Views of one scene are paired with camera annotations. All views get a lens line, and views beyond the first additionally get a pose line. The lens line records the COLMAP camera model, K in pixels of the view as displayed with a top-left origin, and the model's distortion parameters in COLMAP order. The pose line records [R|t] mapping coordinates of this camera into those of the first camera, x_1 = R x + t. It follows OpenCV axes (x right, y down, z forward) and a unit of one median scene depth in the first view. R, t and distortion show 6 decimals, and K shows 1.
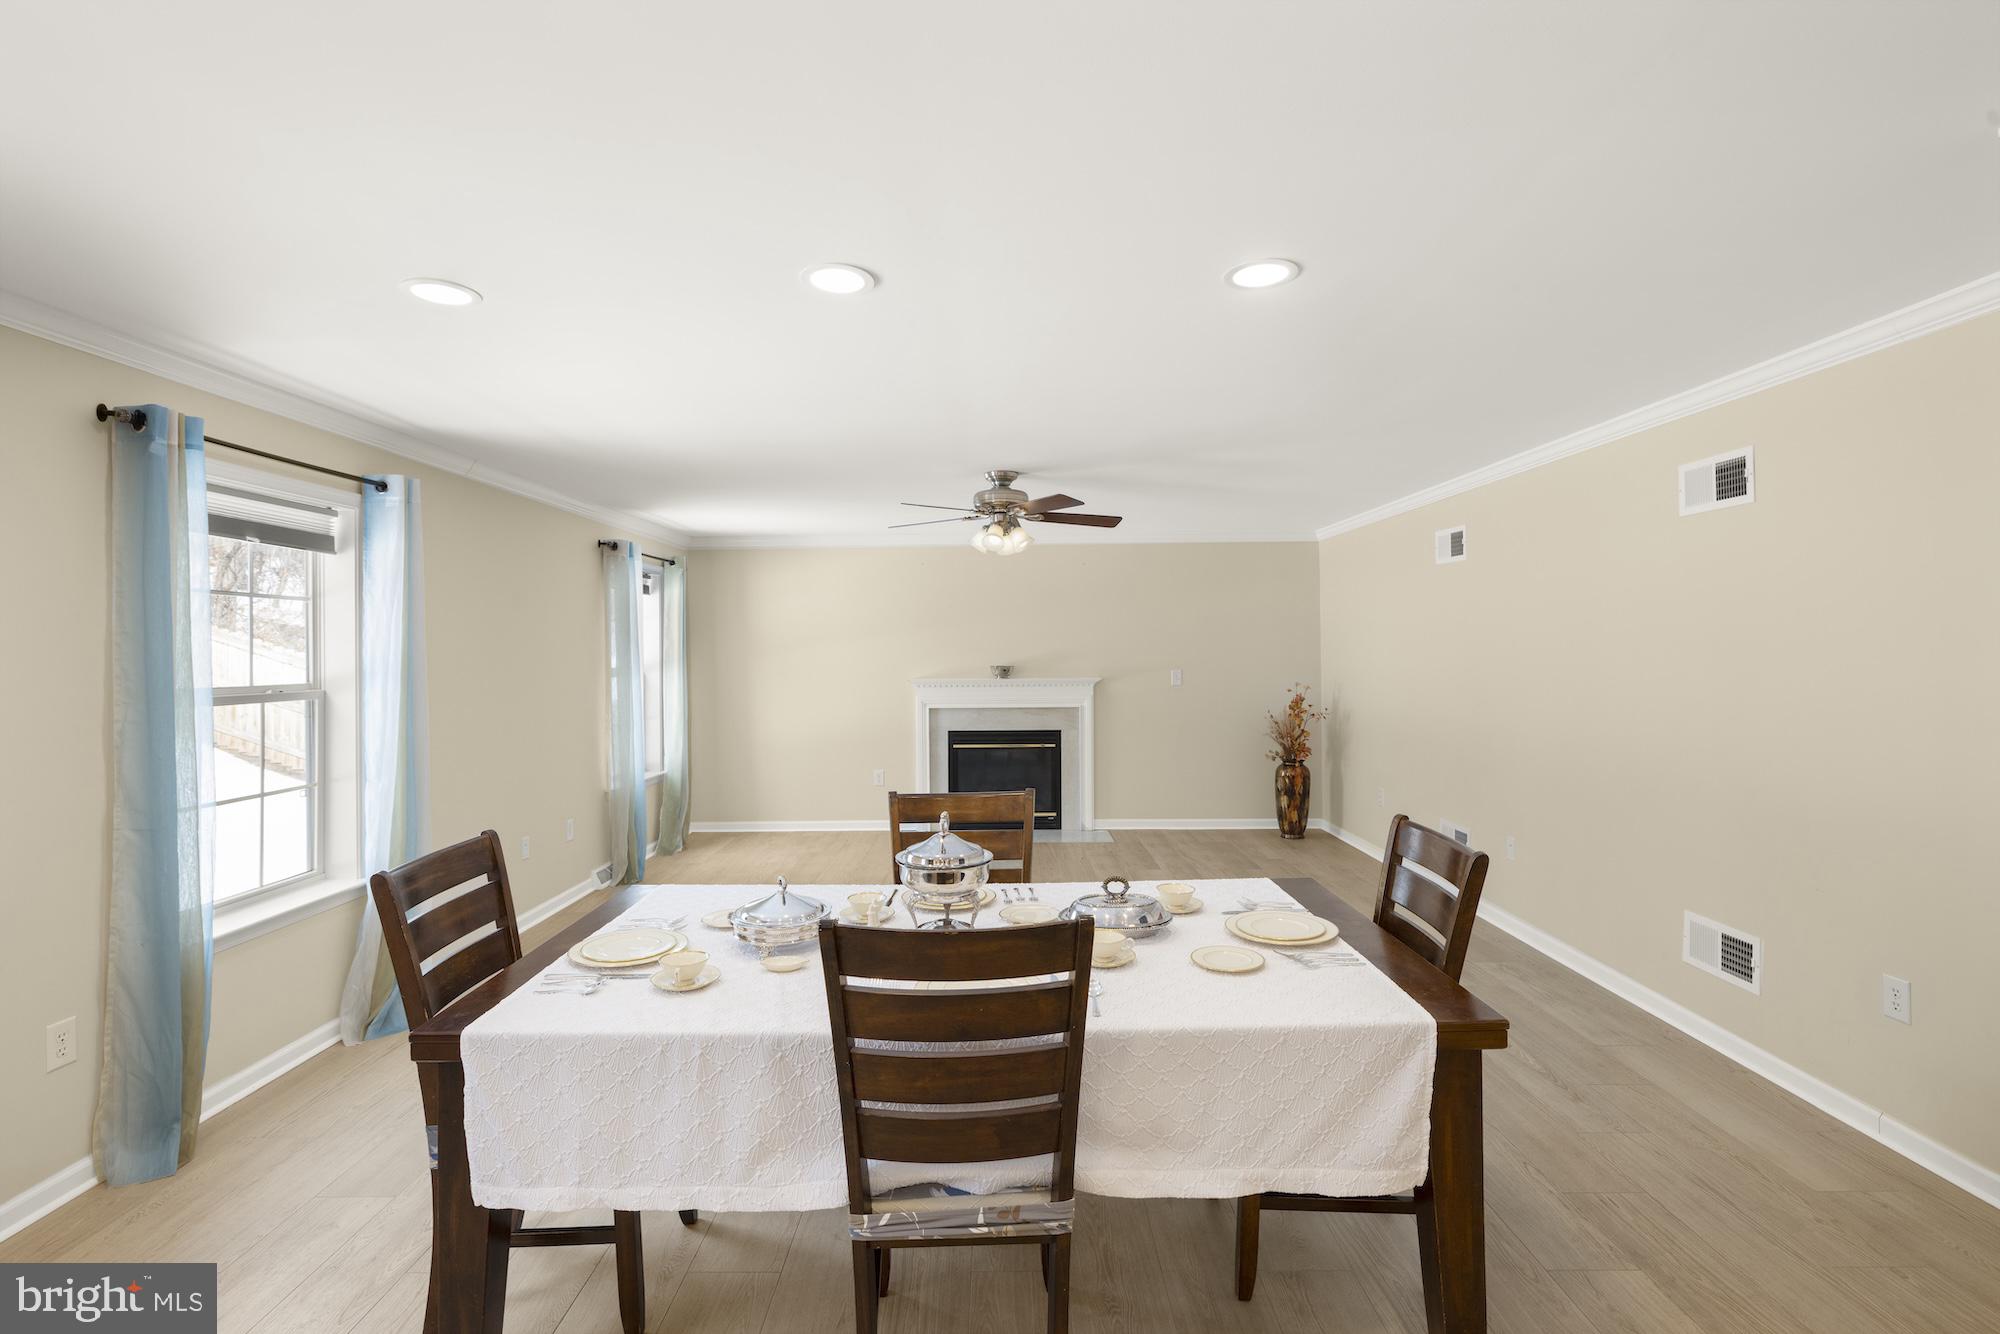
lens RADIAL K [[929.2, 0, 988.2], [0, 929.2, 650.0], [0, 0, 1]] dist [-0.008733, 0.000394]
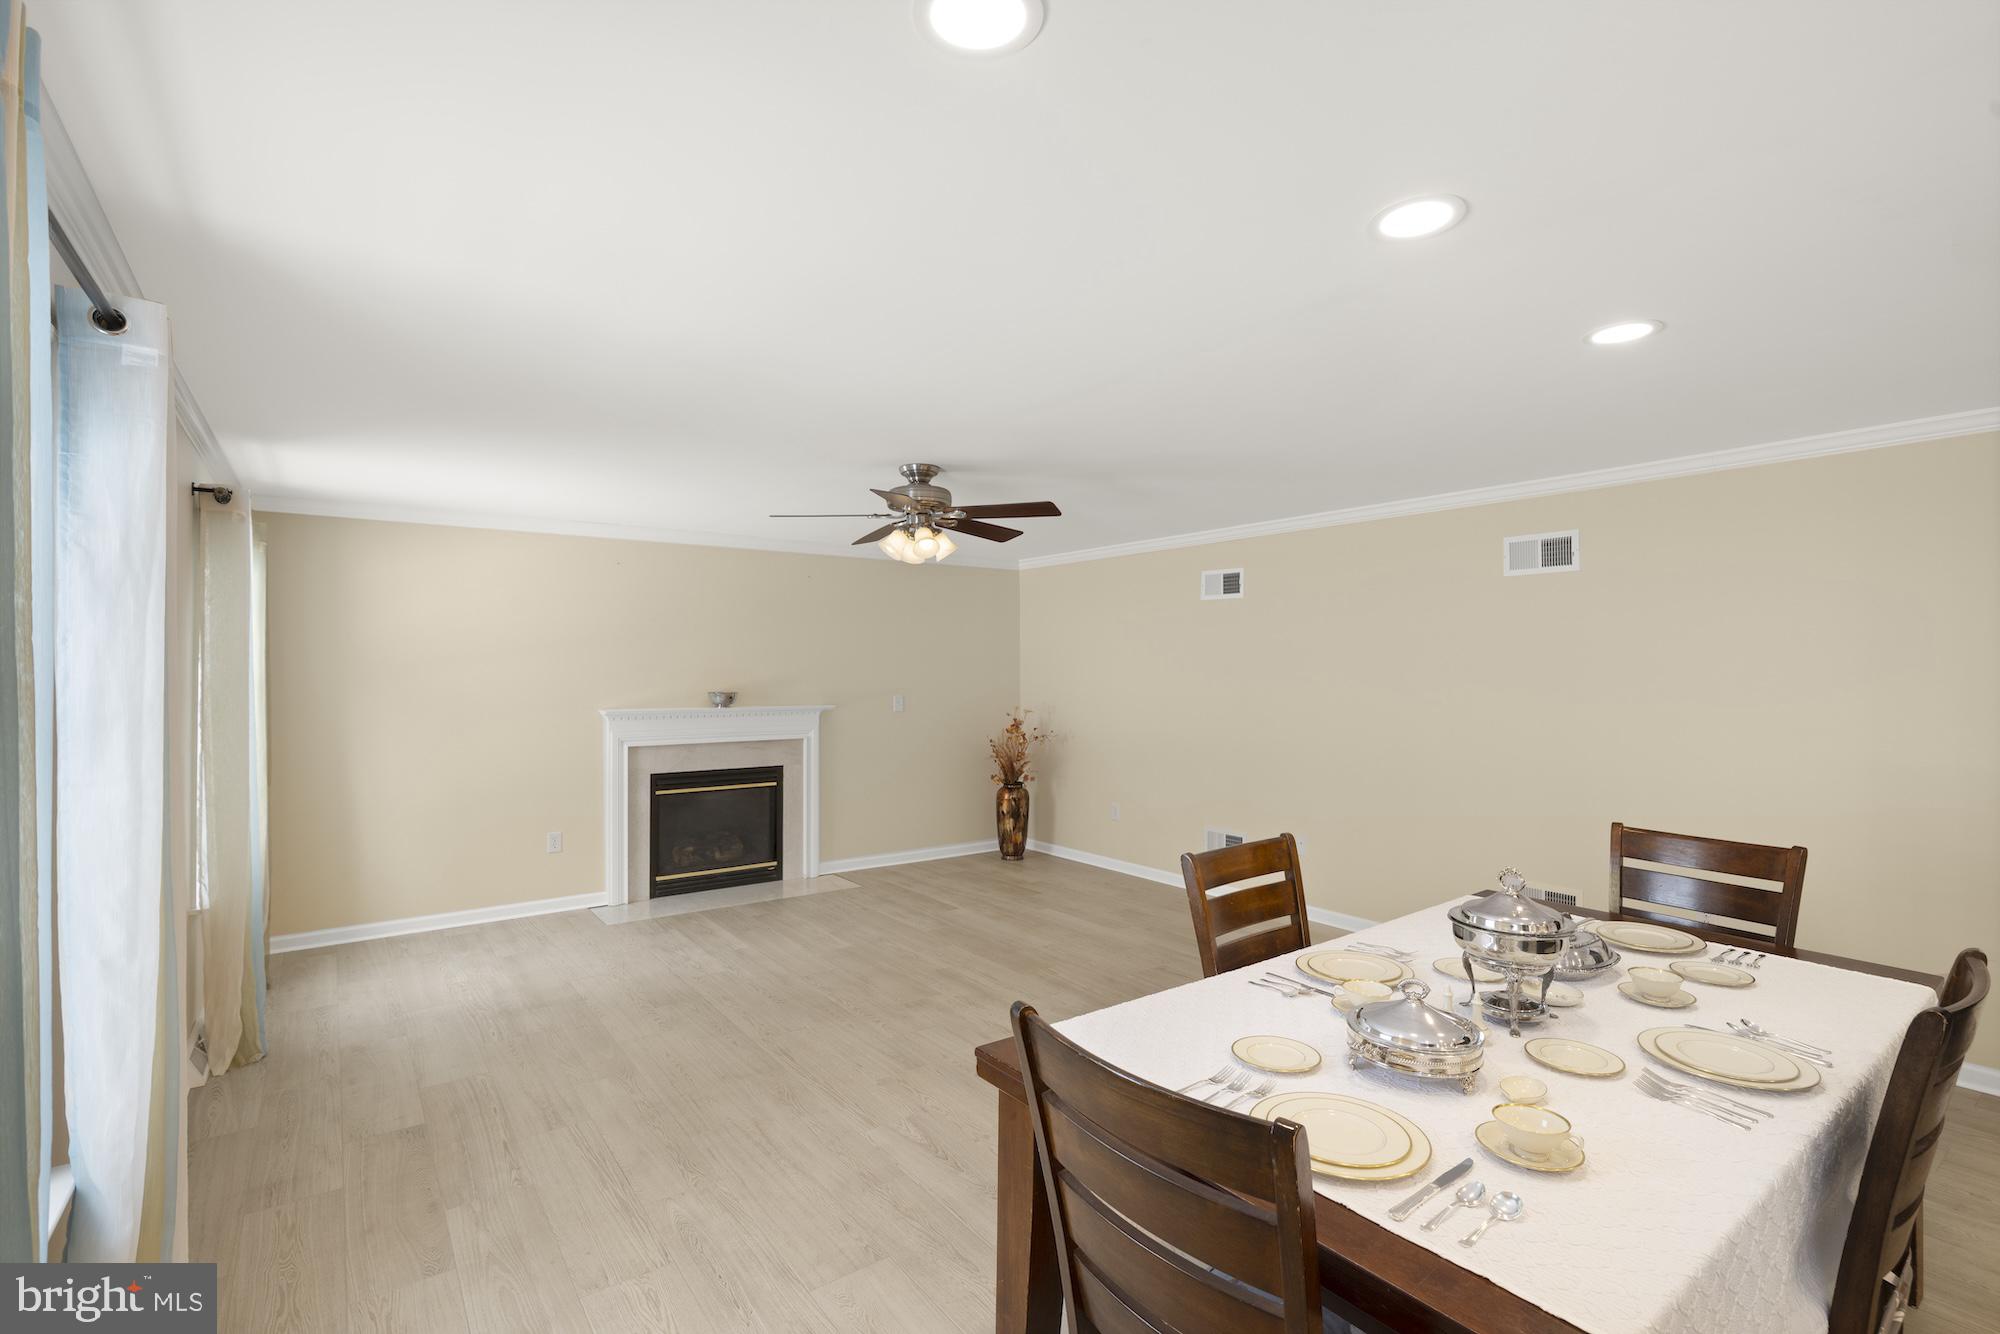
lens RADIAL K [[929.2, 0, 1015.6], [0, 929.2, 657.8], [0, 0, 1]] dist [-0.008733, 0.000394]
pose [[0.796965, 0.015950, 0.603814, -0.424260], [-0.006426, 0.999819, -0.017928, -0.000707], [-0.603991, 0.010408, 0.796923, 0.266655]]
